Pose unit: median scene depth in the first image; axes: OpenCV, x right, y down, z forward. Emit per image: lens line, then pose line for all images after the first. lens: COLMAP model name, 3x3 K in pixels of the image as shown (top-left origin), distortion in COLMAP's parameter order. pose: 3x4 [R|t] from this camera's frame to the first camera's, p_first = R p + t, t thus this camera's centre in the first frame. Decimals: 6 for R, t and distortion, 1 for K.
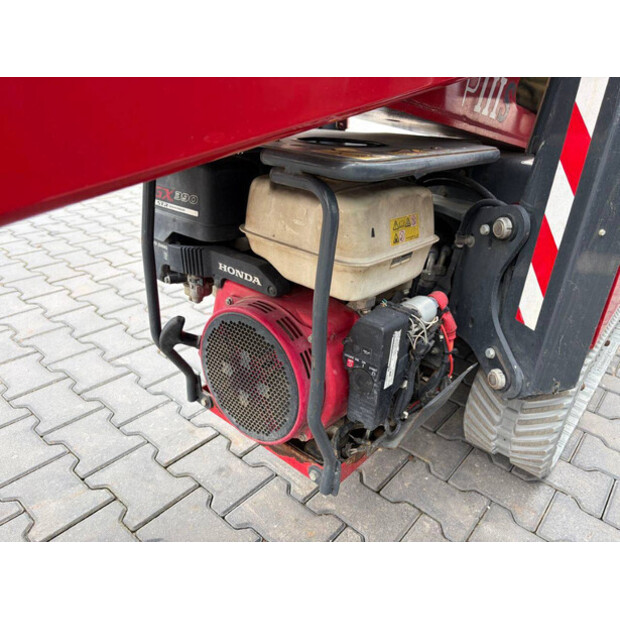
lens RADIAL K [[469.9, 0, 312.1], [0, 469.9, 301.1], [0, 0, 1]] dist [0.034642, -0.005313]
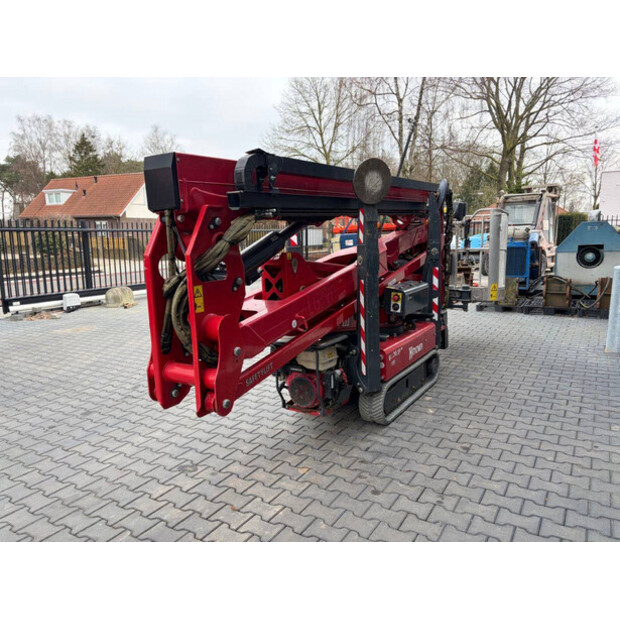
lens RADIAL K [[469.9, 0, 312.1], [0, 469.9, 301.1], [0, 0, 1]] dist [0.034642, -0.005313]
pose [[0.984653, -0.111532, 0.134235, -0.543213], [0.146564, 0.946021, -0.289072, 0.650511], [-0.094749, 0.304310, 0.947849, -3.502623]]
